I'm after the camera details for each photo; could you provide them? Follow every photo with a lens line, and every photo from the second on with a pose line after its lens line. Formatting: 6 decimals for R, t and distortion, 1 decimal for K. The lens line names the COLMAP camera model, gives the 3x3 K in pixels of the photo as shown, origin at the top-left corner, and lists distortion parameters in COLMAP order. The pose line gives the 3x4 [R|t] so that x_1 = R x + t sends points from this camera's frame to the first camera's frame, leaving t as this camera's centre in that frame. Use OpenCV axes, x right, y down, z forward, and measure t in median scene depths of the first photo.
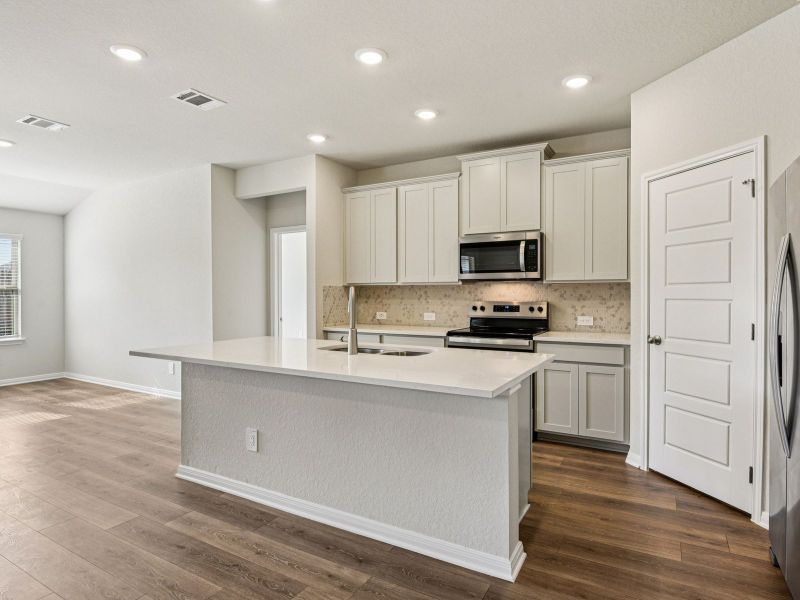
lens RADIAL K [[425.5, 0, 400.6], [0, 425.5, 295.7], [0, 0, 1]] dist [-0.014681, -0.001344]
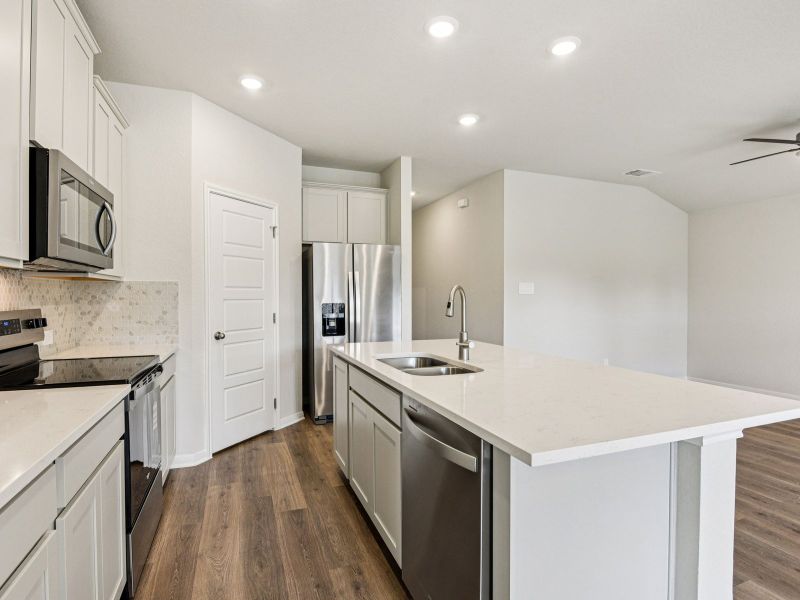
lens RADIAL K [[425.5, 0, 400.6], [0, 425.5, 295.7], [0, 0, 1]] dist [-0.014681, -0.001344]
pose [[-0.754419, -0.004980, 0.656374, -0.379690], [-0.001183, 0.999980, 0.006227, -0.007752], [-0.656392, 0.003921, -0.754410, 1.132222]]
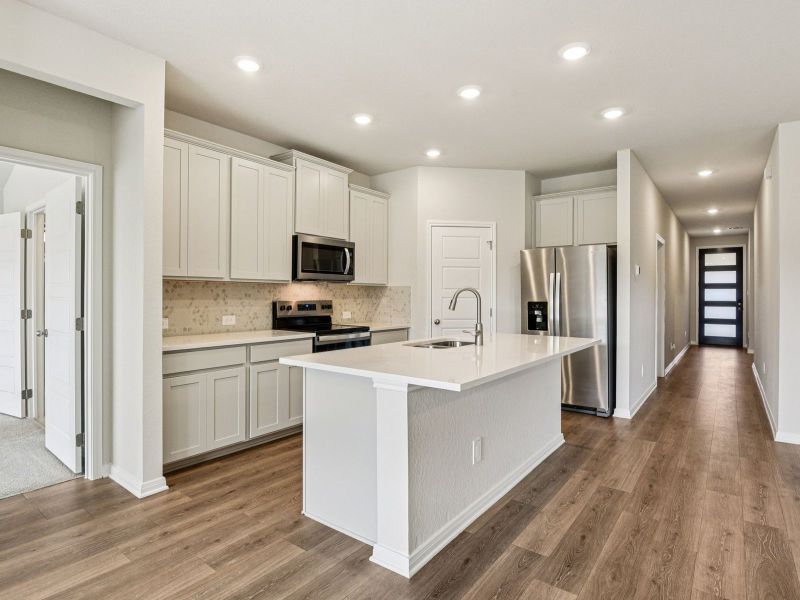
lens RADIAL K [[425.5, 0, 400.6], [0, 425.5, 295.7], [0, 0, 1]] dist [-0.014681, -0.001344]
pose [[0.182927, 0.000041, 0.983126, -0.797045], [-0.001514, 0.999999, 0.000240, 0.000788], [-0.983125, -0.001532, 0.182927, 0.614248]]
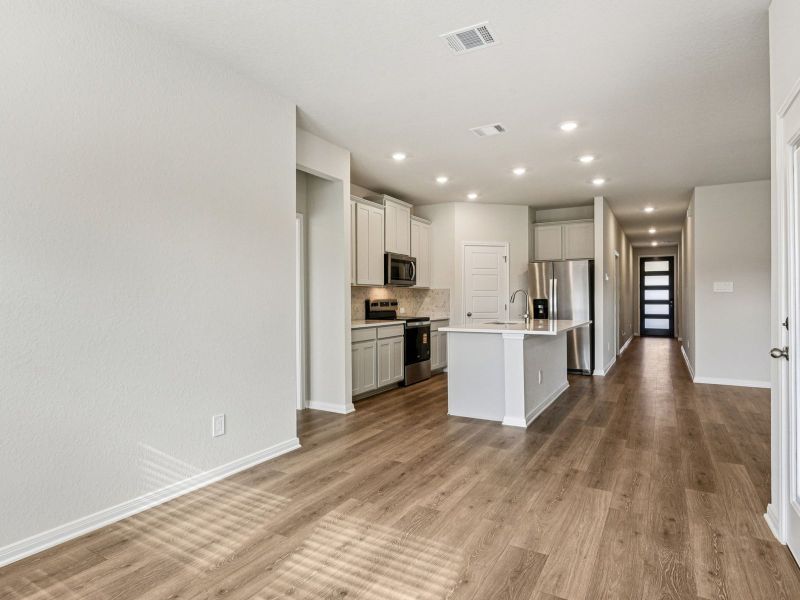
lens RADIAL K [[425.4, 0, 400.0], [0, 425.4, 300.0], [0, 0, 1]] dist [0.001839, 0.000237]
pose [[0.073623, -0.003603, 0.997280, -1.305161], [0.005194, 0.999981, 0.003229, 0.012256], [-0.997273, 0.004942, 0.073641, 0.889758]]
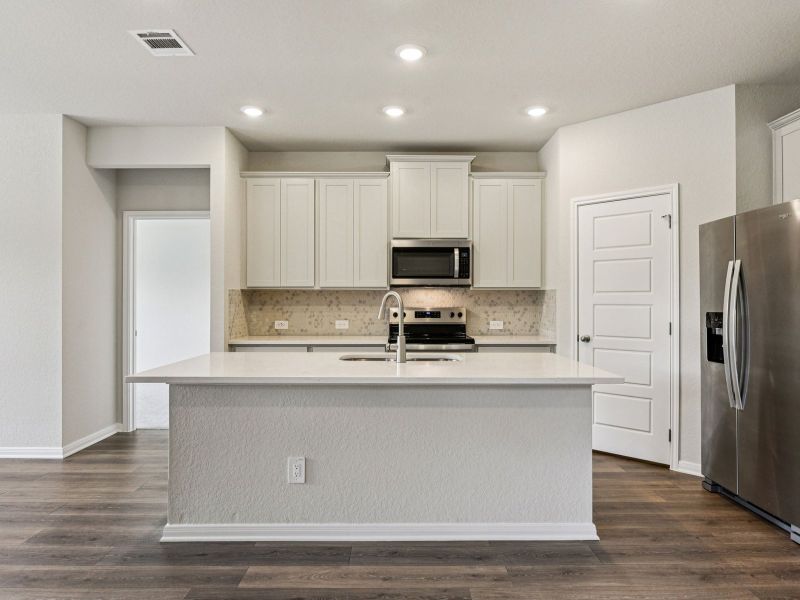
lens RADIAL K [[497.5, 0, 390.9], [0, 497.5, 300.8], [0, 0, 1]] dist [-0.003994, -0.002124]
pose [[0.878306, 0.001364, 0.478098, -0.408866], [0.000066, 0.999996, -0.002974, 0.001475], [-0.478100, 0.002643, 0.878302, 0.018562]]
